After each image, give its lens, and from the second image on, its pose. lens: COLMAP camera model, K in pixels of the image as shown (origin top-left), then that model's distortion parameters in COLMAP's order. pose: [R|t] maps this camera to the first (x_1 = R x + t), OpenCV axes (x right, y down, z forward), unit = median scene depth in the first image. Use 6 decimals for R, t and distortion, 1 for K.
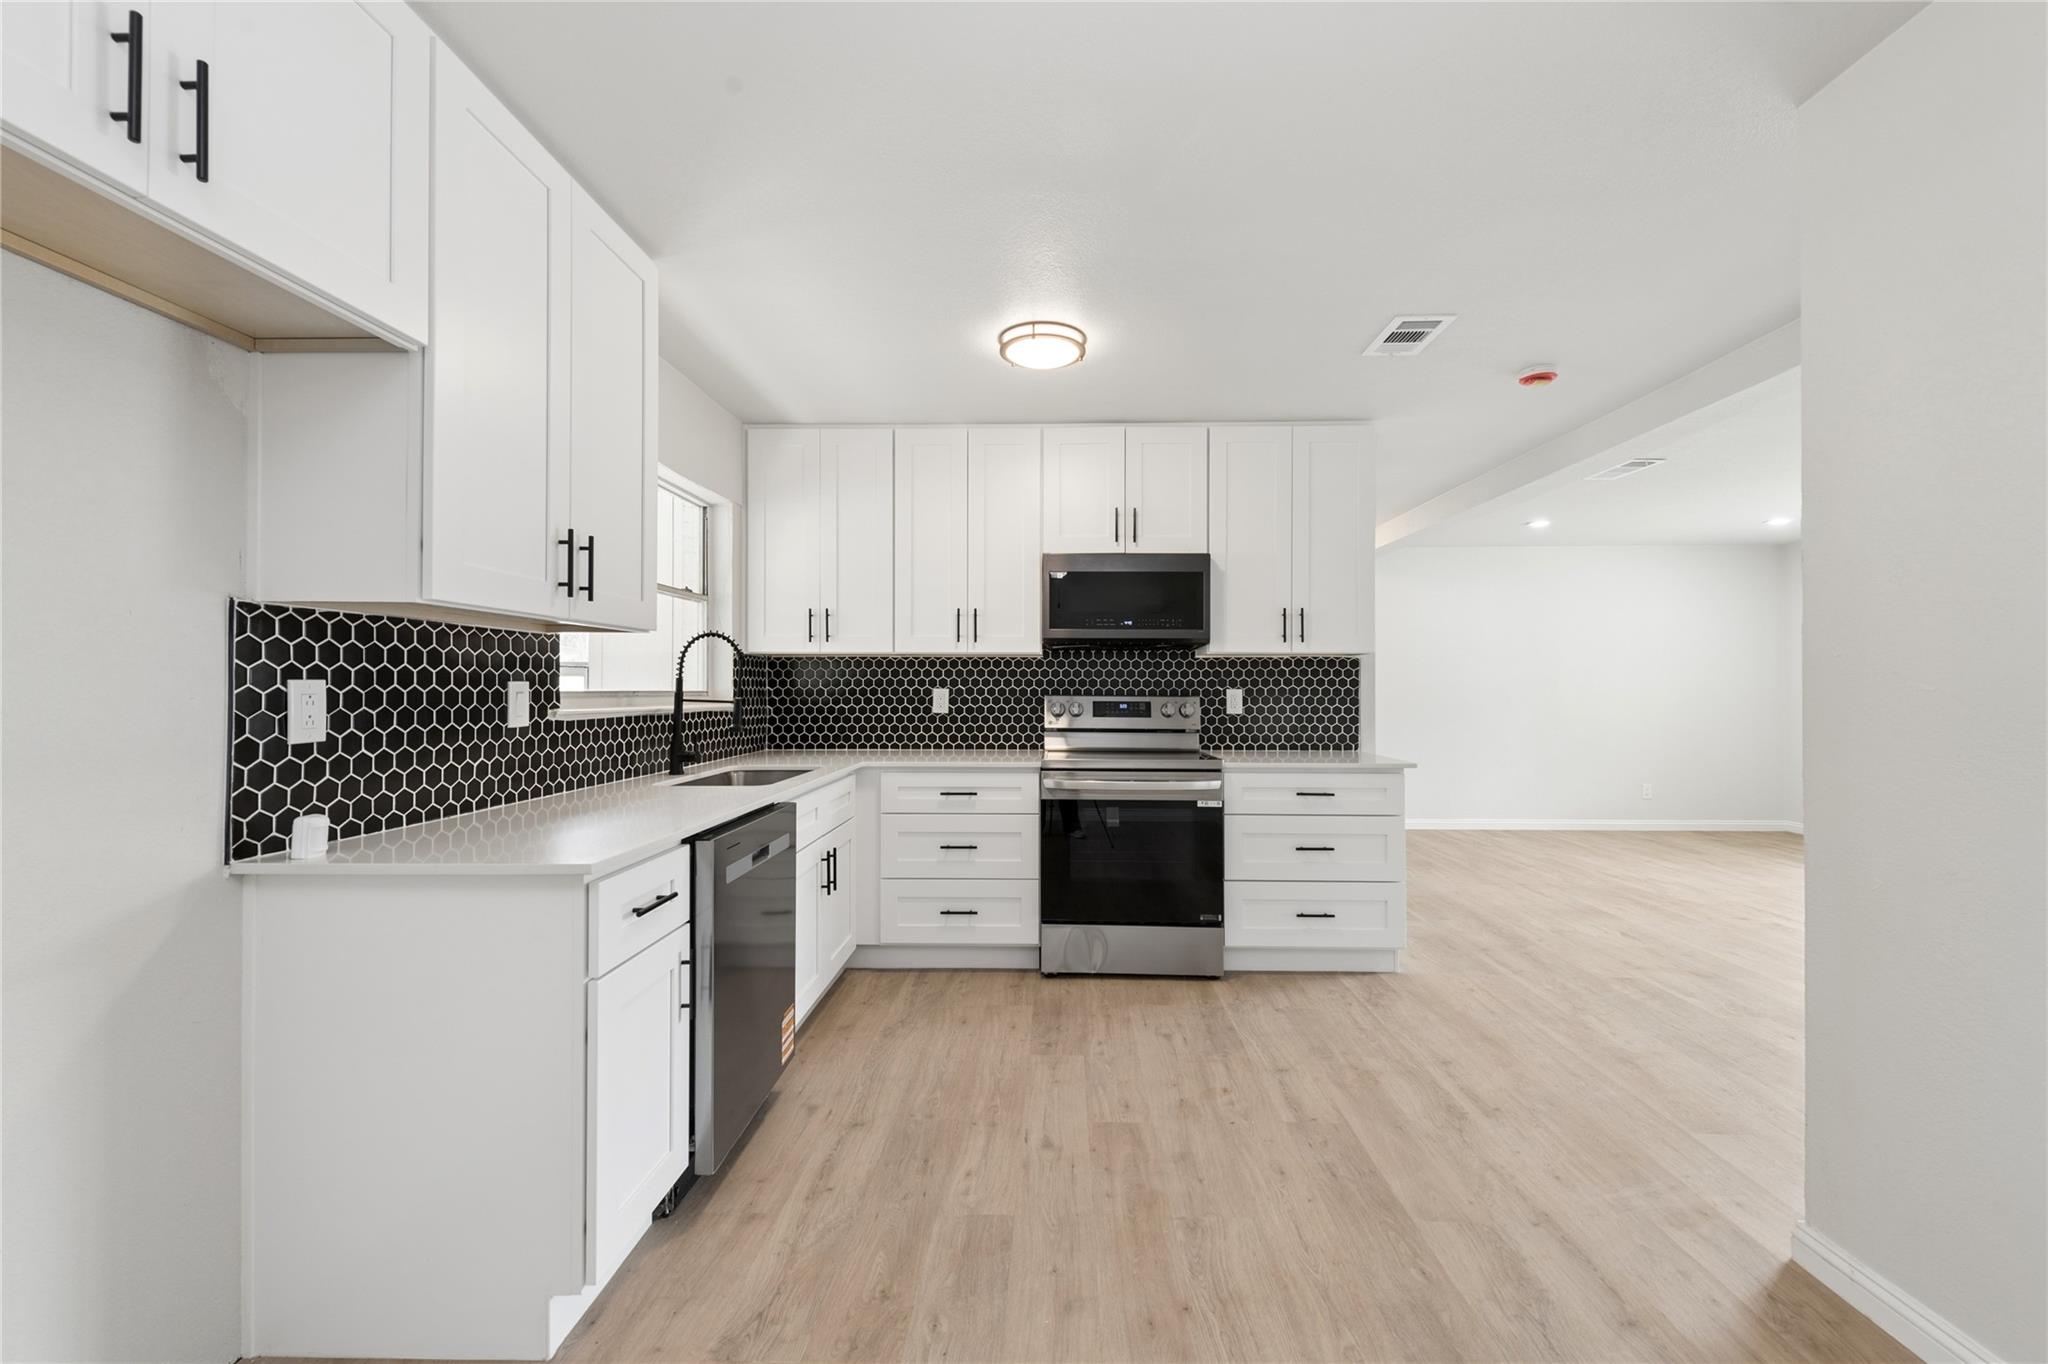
lens RADIAL K [[823.2, 0, 1031.0], [0, 823.2, 671.0], [0, 0, 1]] dist [0.002457, -0.000072]
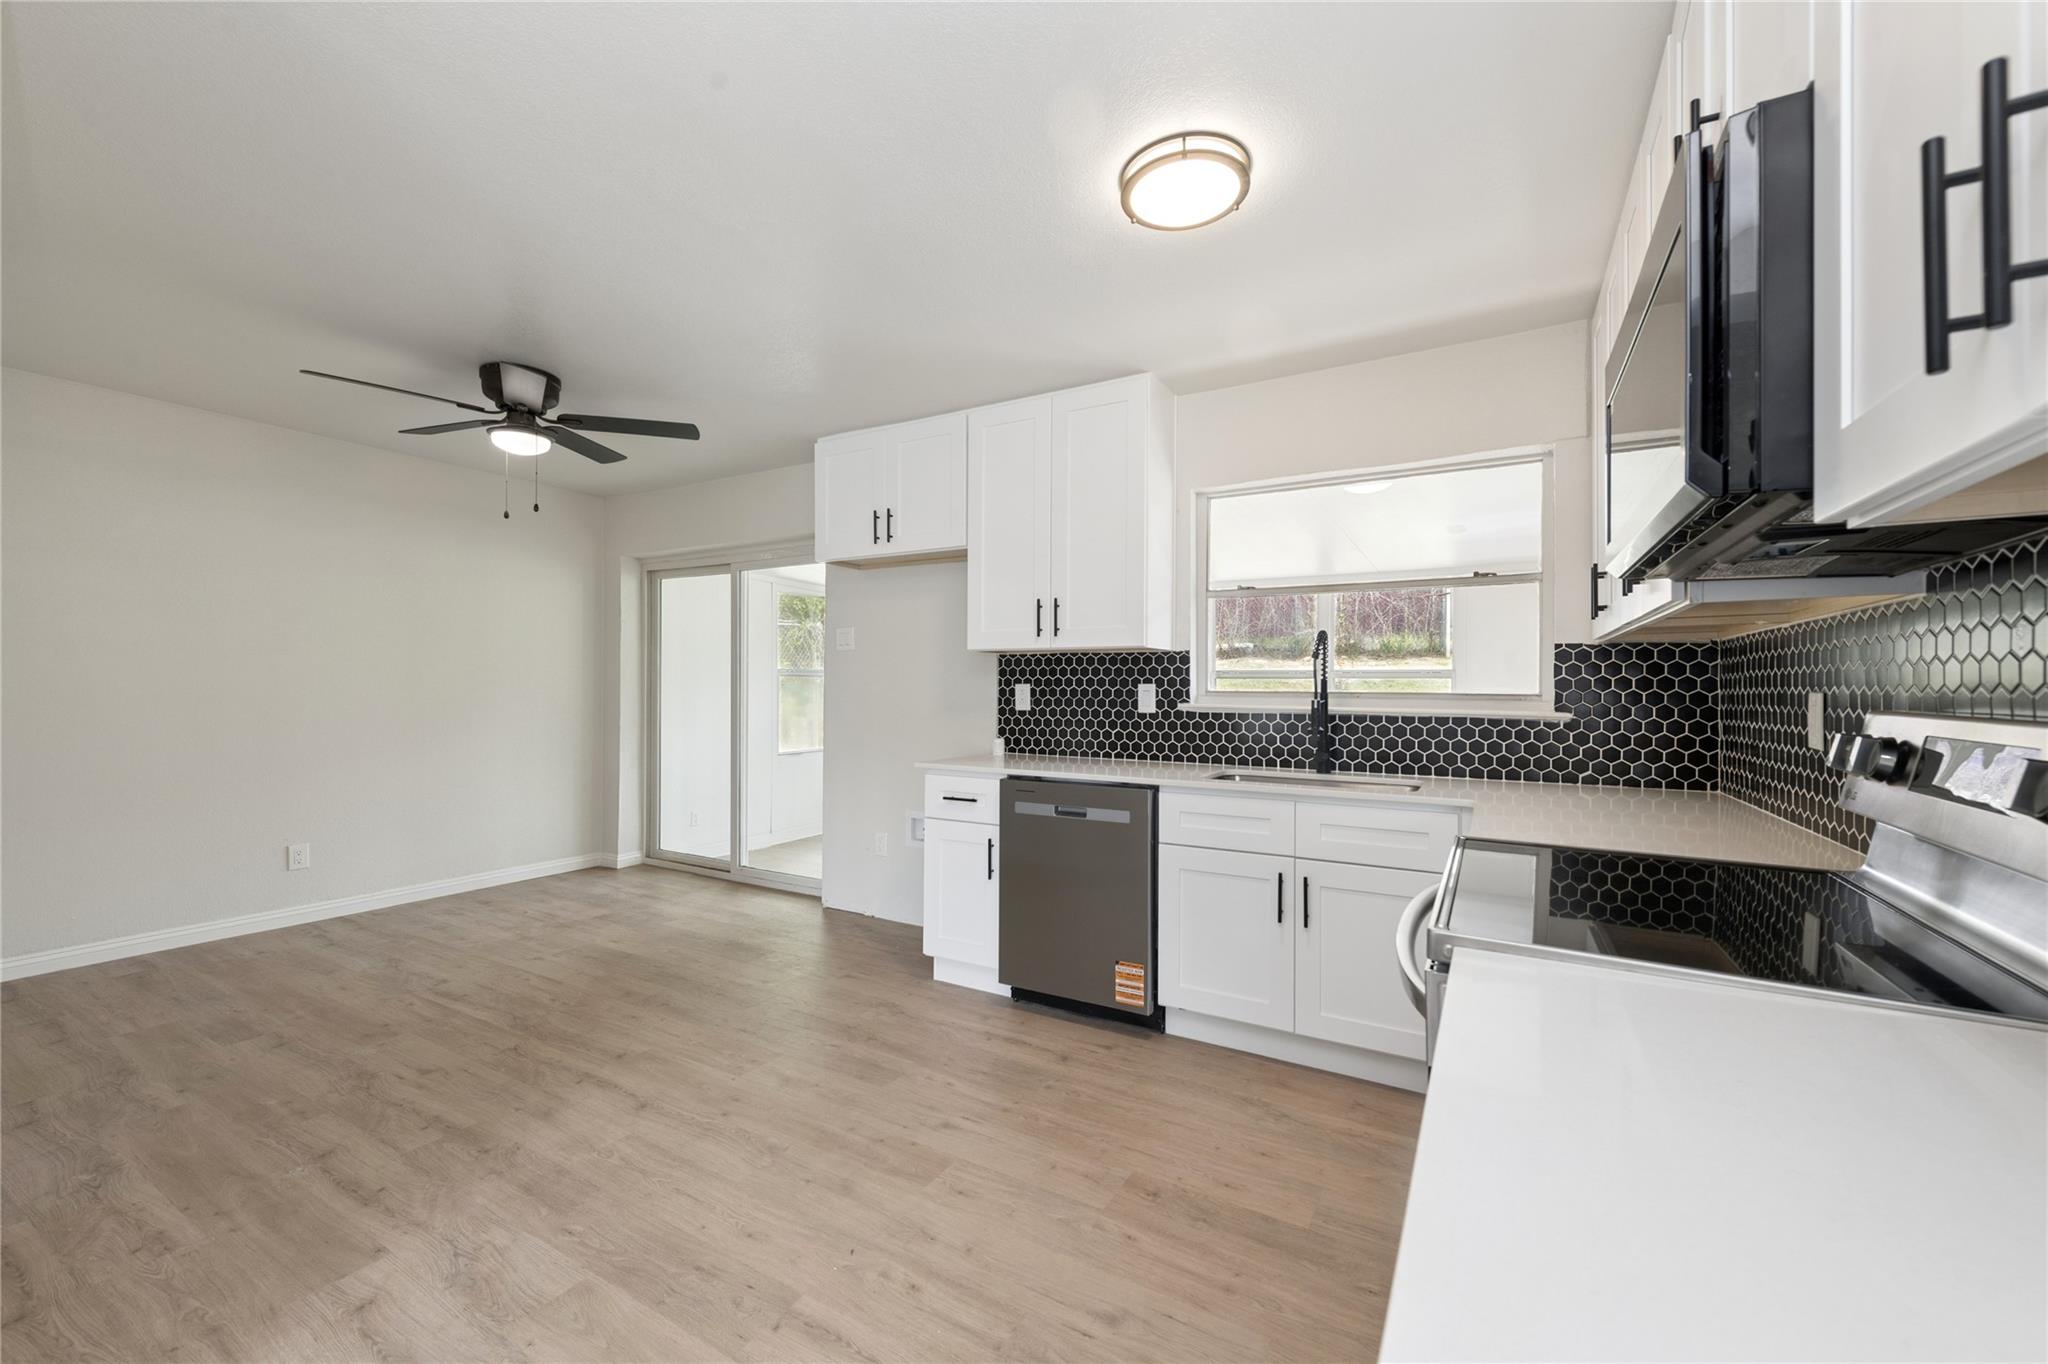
lens RADIAL K [[809.4, 0, 1024.0], [0, 809.4, 682.0], [0, 0, 1]] dist [0.011035, -0.000091]
pose [[-0.477249, -0.007164, -0.878739, 0.880624], [0.012638, 0.999807, -0.015015, 0.030292], [0.878677, -0.018272, -0.477066, 1.585100]]
